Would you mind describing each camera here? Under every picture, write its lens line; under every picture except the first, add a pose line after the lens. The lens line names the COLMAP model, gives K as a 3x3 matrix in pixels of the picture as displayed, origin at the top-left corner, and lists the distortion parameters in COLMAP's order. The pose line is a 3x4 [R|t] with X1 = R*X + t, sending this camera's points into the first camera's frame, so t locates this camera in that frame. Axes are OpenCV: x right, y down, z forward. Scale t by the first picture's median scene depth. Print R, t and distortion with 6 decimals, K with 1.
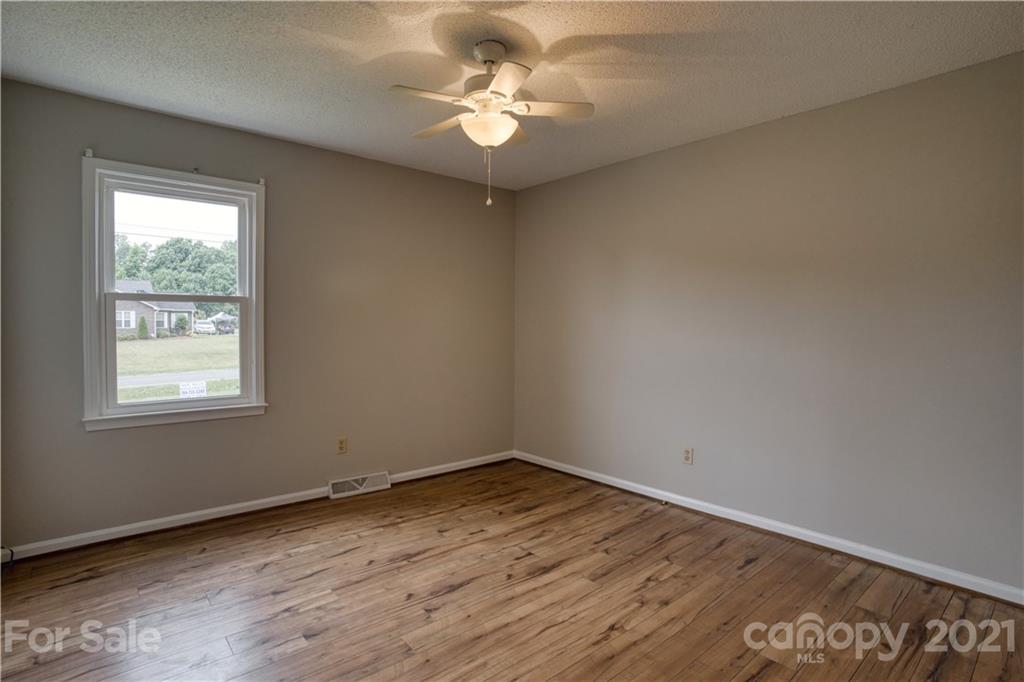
lens RADIAL K [[510.8, 0, 506.7], [0, 510.8, 338.4], [0, 0, 1]] dist [-0.081505, 0.038448]
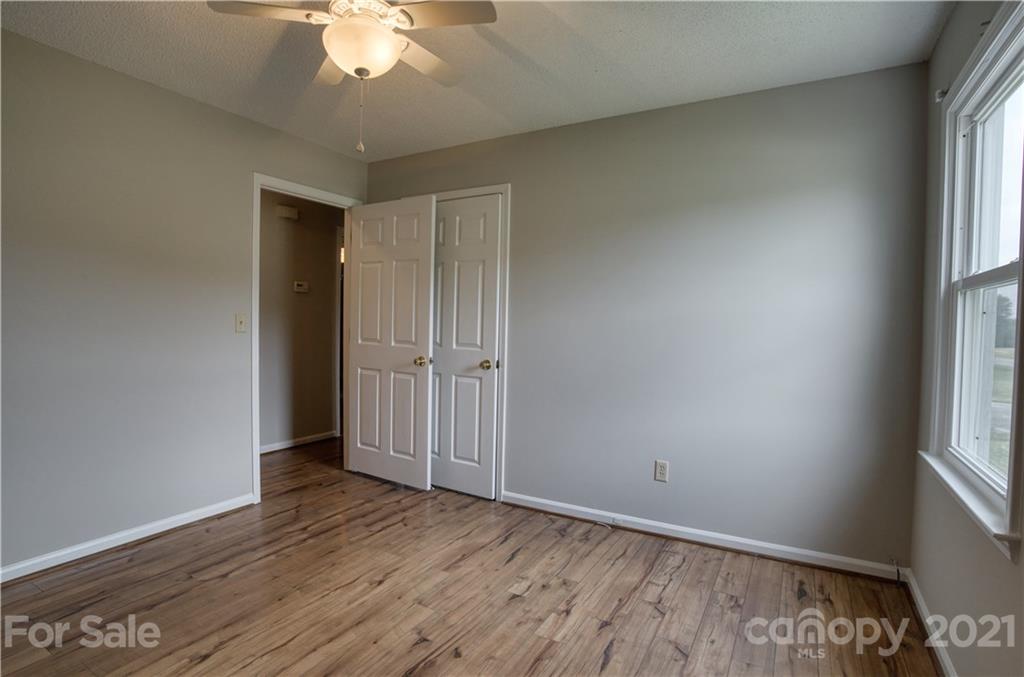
lens RADIAL K [[512.3, 0, 512.0], [0, 512.3, 338.5], [0, 0, 1]] dist [0.000091, 0.000228]
pose [[-0.941034, -0.004790, -0.338279, 0.007332], [-0.019713, 0.998977, 0.040694, -0.034791], [0.337738, 0.044963, -0.940166, 1.947844]]
